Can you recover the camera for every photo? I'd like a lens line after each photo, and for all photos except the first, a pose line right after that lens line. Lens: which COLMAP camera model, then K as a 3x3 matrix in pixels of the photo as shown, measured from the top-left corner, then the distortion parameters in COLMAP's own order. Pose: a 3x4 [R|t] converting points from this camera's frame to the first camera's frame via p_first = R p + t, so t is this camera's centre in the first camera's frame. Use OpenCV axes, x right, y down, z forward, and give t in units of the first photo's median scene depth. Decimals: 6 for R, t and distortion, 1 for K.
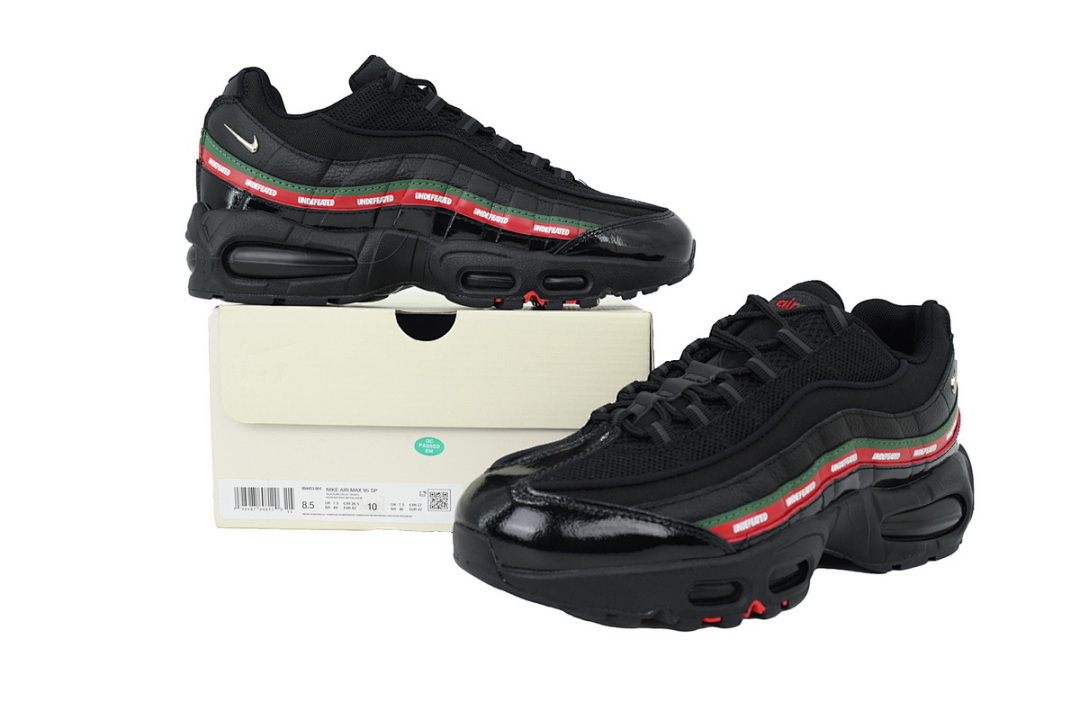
lens RADIAL K [[860.9, 0, 535.6], [0, 860.9, 358.8], [0, 0, 1]] dist [0.047790, 0.004973]
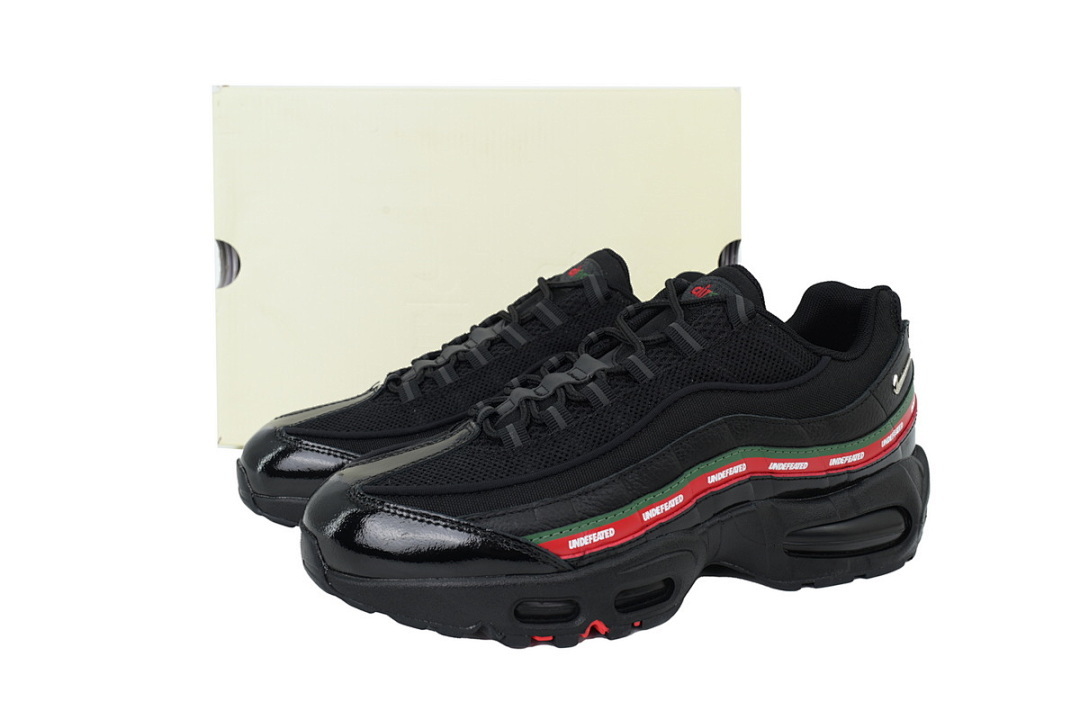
lens RADIAL K [[860.9, 0, 540.4], [0, 860.9, 362.5], [0, 0, 1]] dist [0.047790, 0.004973]
pose [[0.983318, 0.024499, -0.180240, 0.331450], [-0.011322, 0.997210, 0.073779, -0.061542], [0.181544, -0.070508, 0.980852, 0.088950]]
